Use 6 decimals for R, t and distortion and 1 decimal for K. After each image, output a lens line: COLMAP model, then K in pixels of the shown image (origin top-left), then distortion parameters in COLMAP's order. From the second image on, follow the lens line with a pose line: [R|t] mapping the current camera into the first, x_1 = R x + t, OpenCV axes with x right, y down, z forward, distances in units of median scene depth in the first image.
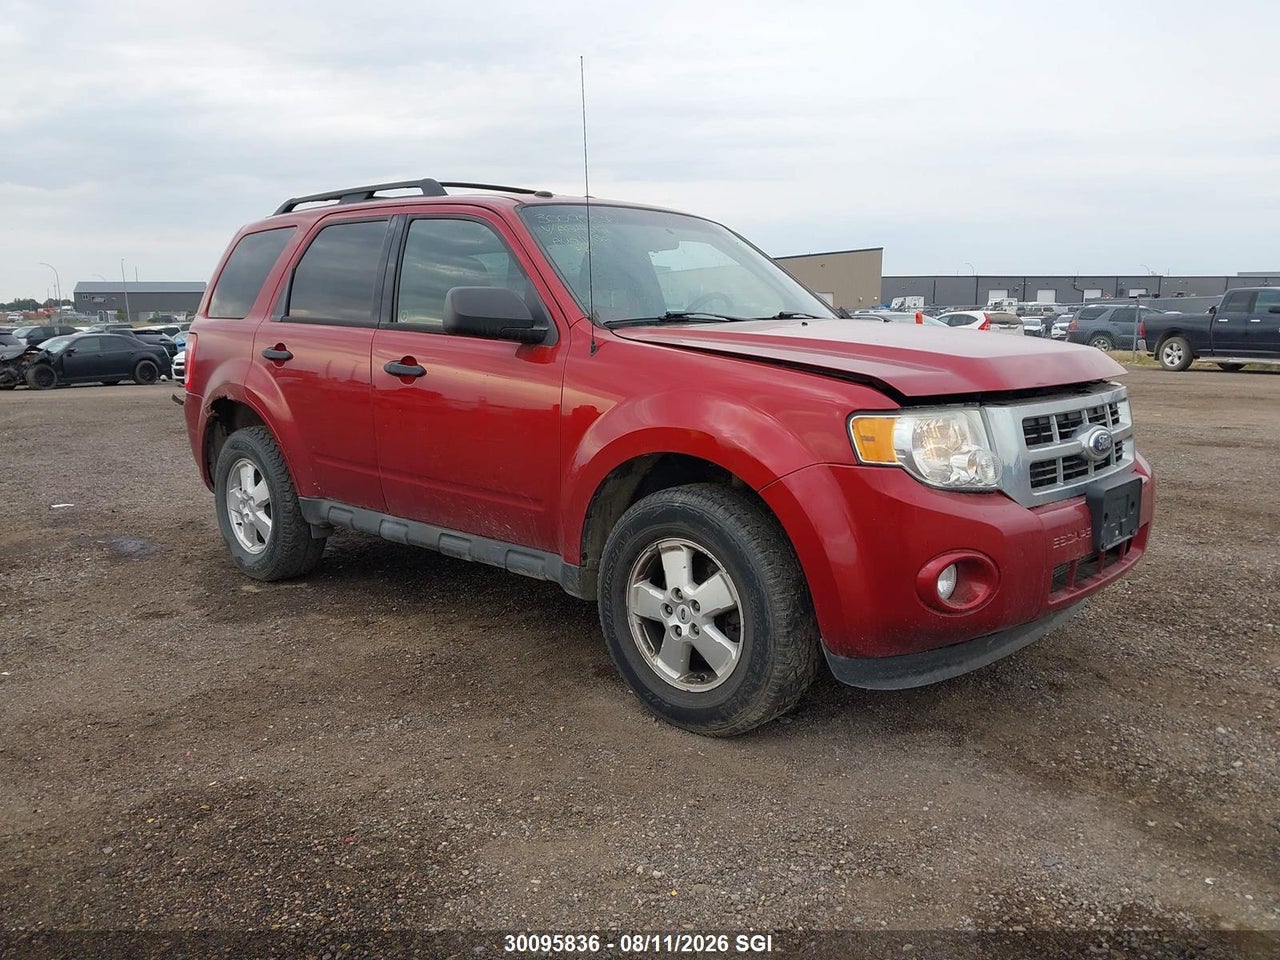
lens RADIAL K [[1095.1, 0, 640.0], [0, 1095.1, 480.0], [0, 0, 1]] dist [-0.008973, -0.002803]
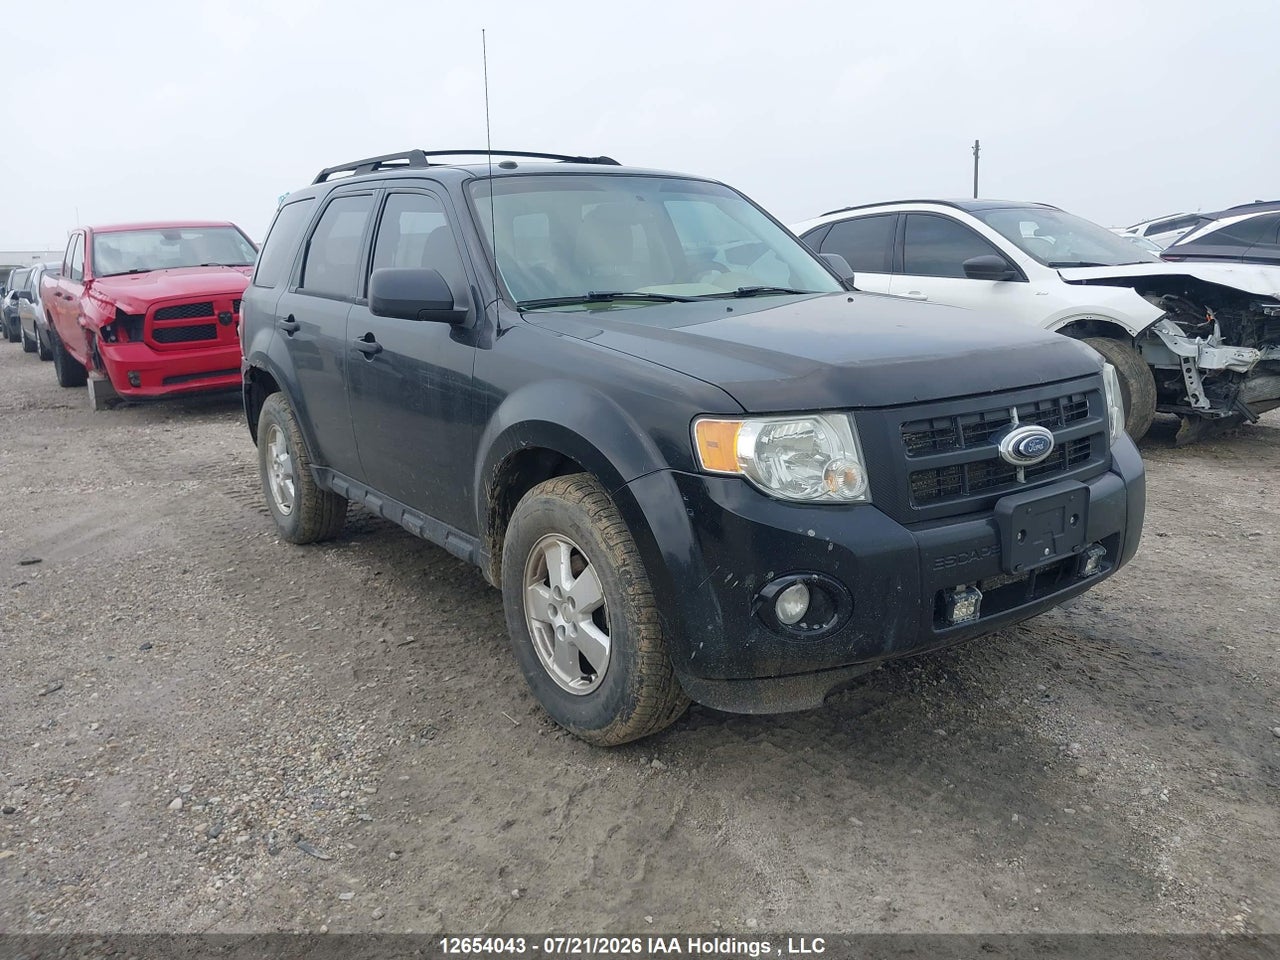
lens RADIAL K [[1095.1, 0, 640.0], [0, 1095.1, 480.0], [0, 0, 1]] dist [-0.008973, -0.002803]
pose [[0.982118, 0.032876, -0.185373, 0.250736], [-0.023731, 0.998399, 0.051336, -0.041942], [0.186764, -0.046019, 0.981326, 0.069440]]
